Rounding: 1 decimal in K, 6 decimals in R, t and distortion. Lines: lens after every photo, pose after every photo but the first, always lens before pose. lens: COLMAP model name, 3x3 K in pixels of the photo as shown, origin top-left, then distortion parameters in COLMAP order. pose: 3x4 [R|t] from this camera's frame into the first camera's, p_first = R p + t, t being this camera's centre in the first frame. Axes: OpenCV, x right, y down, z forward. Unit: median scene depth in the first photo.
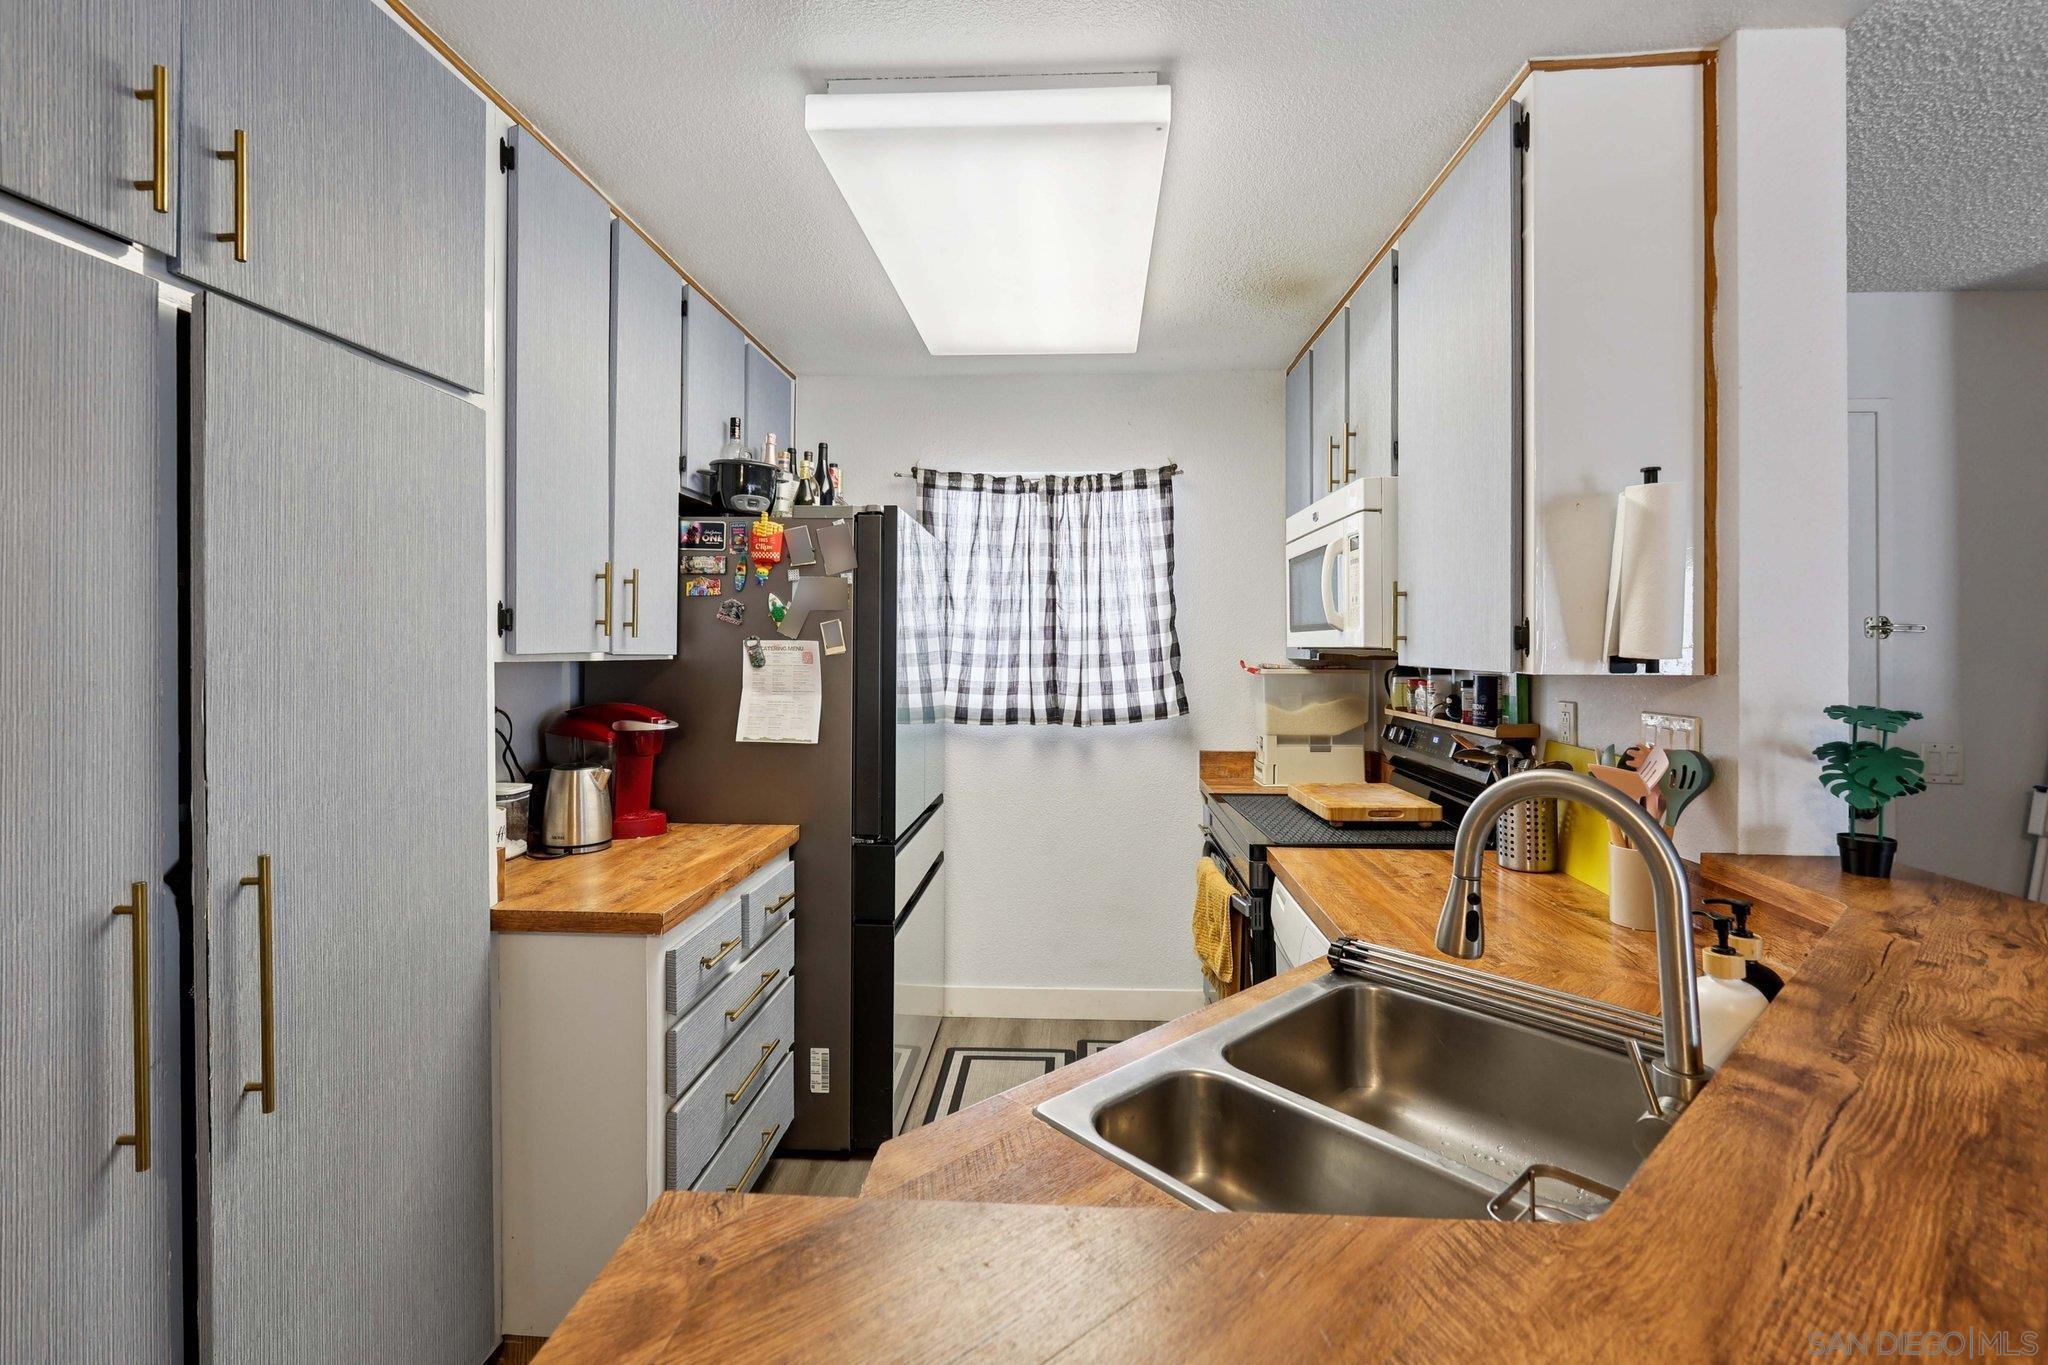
lens RADIAL K [[907.3, 0, 1035.1], [0, 907.3, 643.4], [0, 0, 1]] dist [-0.010723, 0.005702]
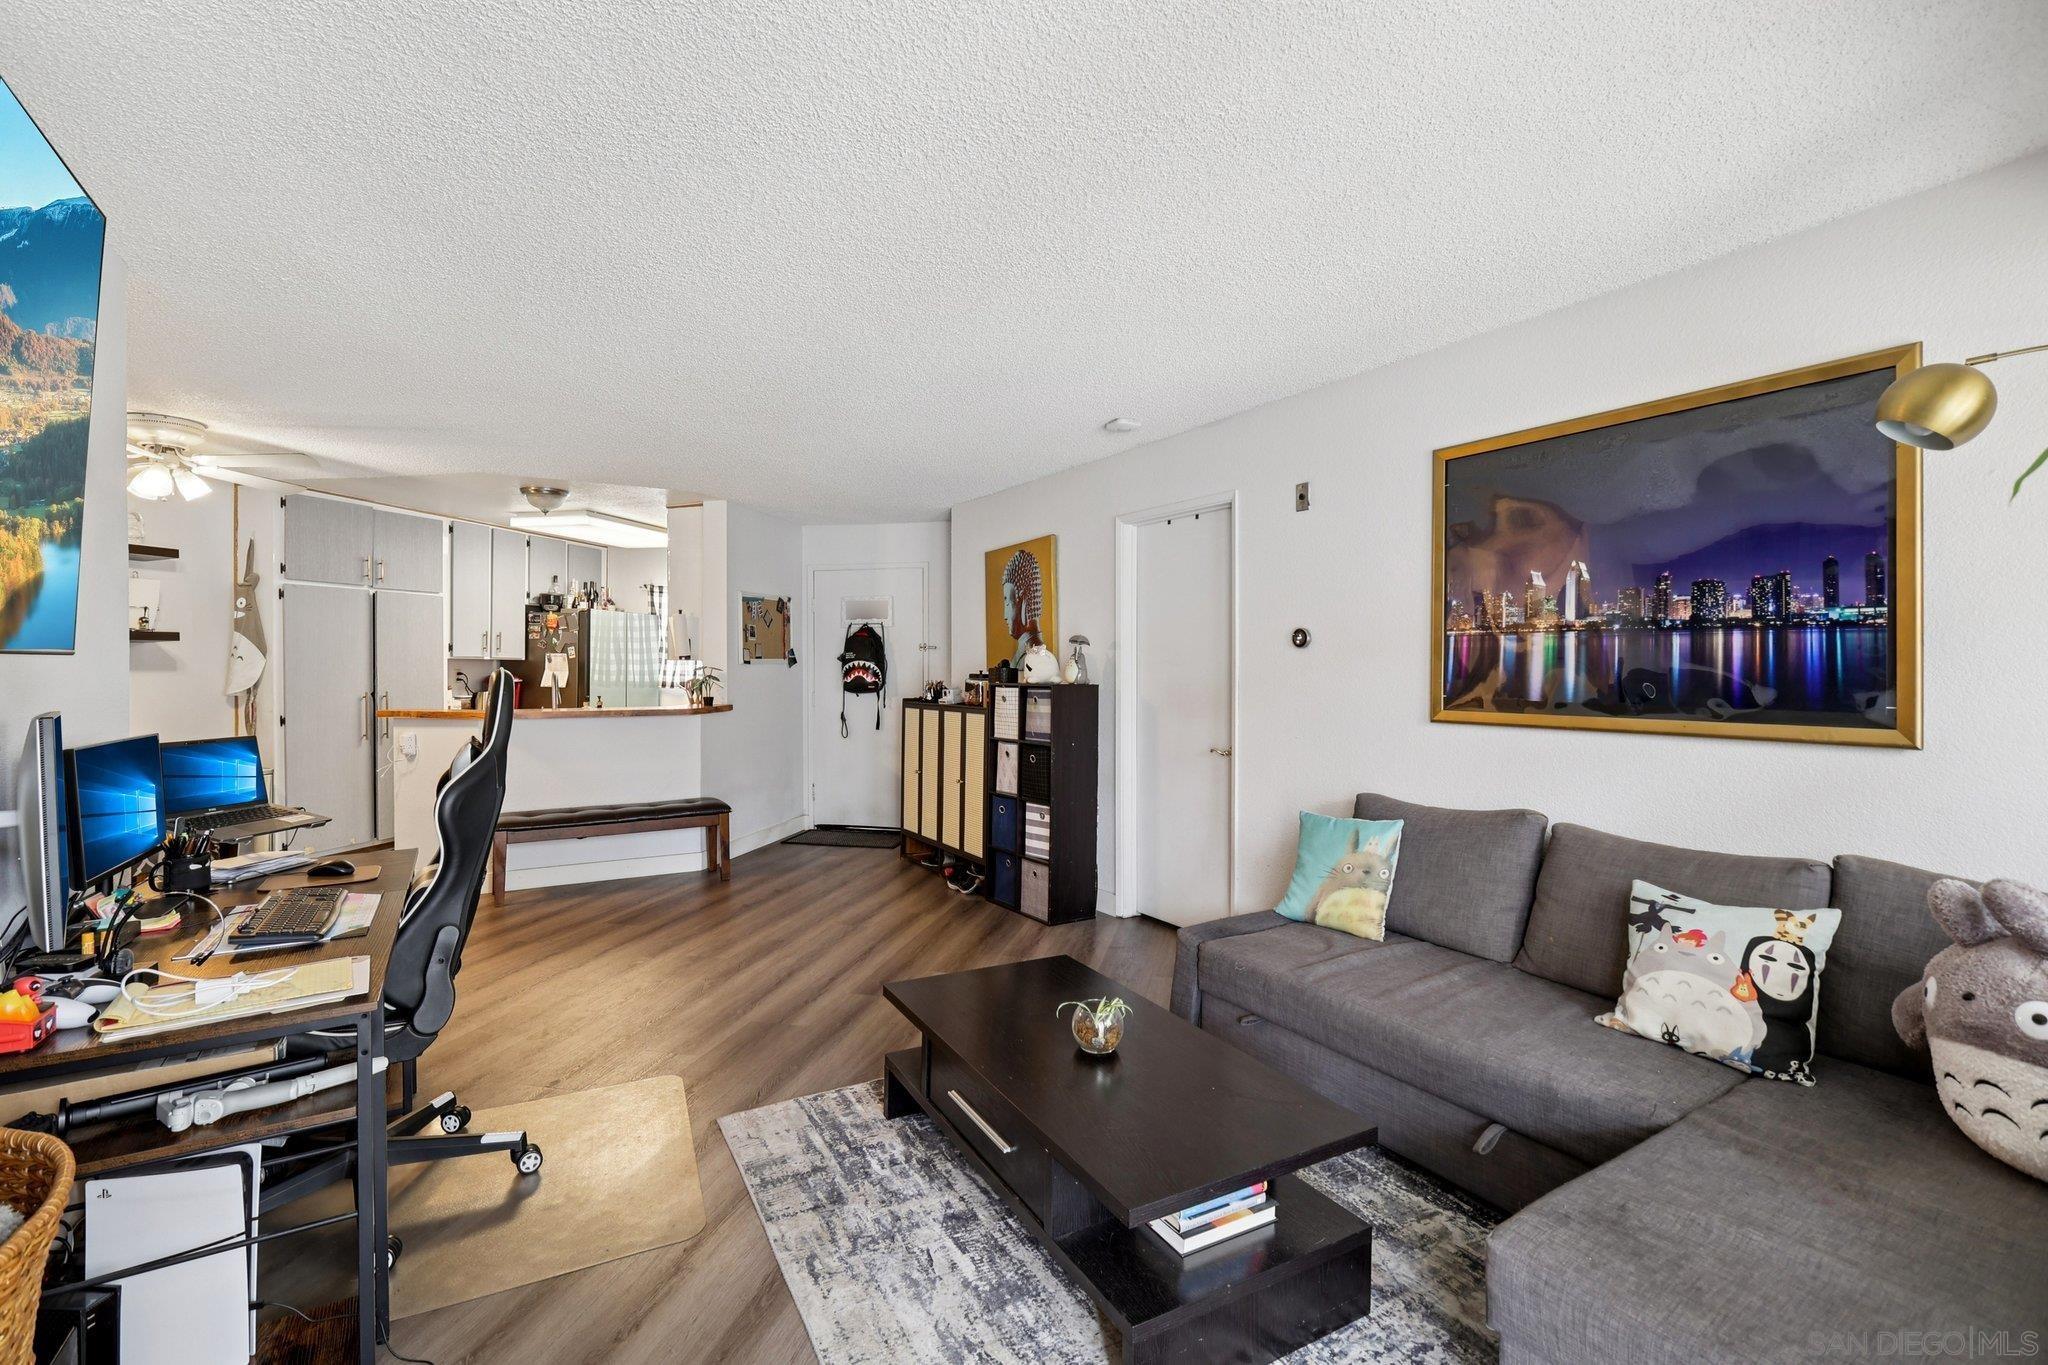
lens RADIAL K [[897.9, 0, 1009.5], [0, 897.9, 669.3], [0, 0, 1]] dist [-0.000836, -0.000202]
pose [[0.980785, 0.000589, -0.195093, 1.751282], [0.000920, 0.999970, 0.007643, 0.027019], [0.195092, -0.007675, 0.980755, -1.611593]]
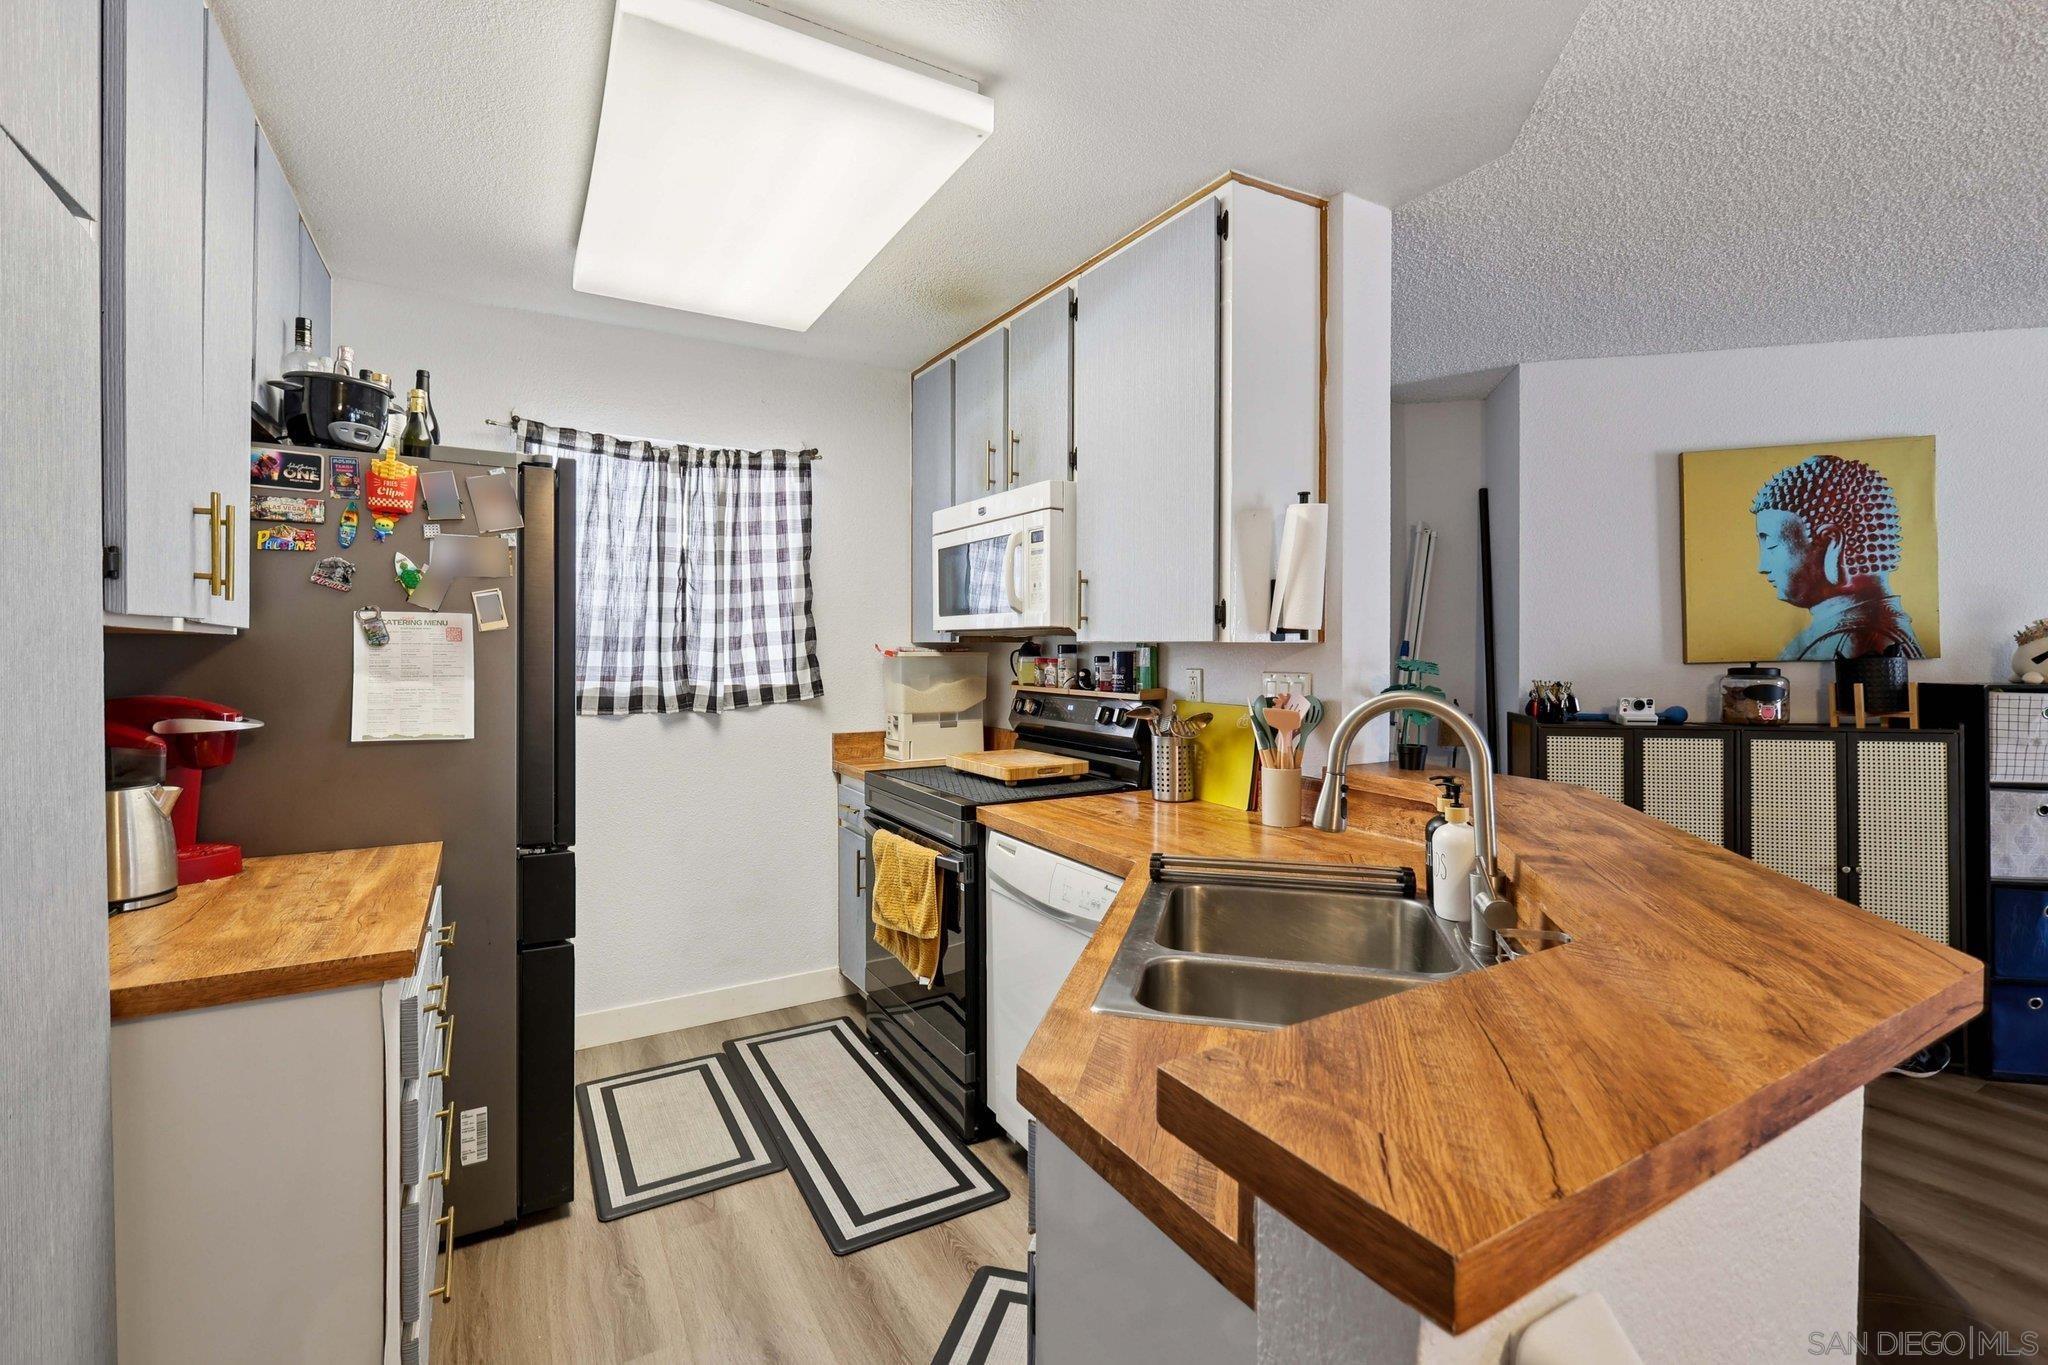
lens RADIAL K [[903.0, 0, 1025.6], [0, 903.0, 650.6], [0, 0, 1]] dist [-0.002329, -0.000257]
pose [[0.837091, -0.003208, 0.547055, -0.258509], [-0.001036, 0.999972, 0.007449, 0.023456], [-0.547063, -0.006802, 0.837064, 0.042357]]
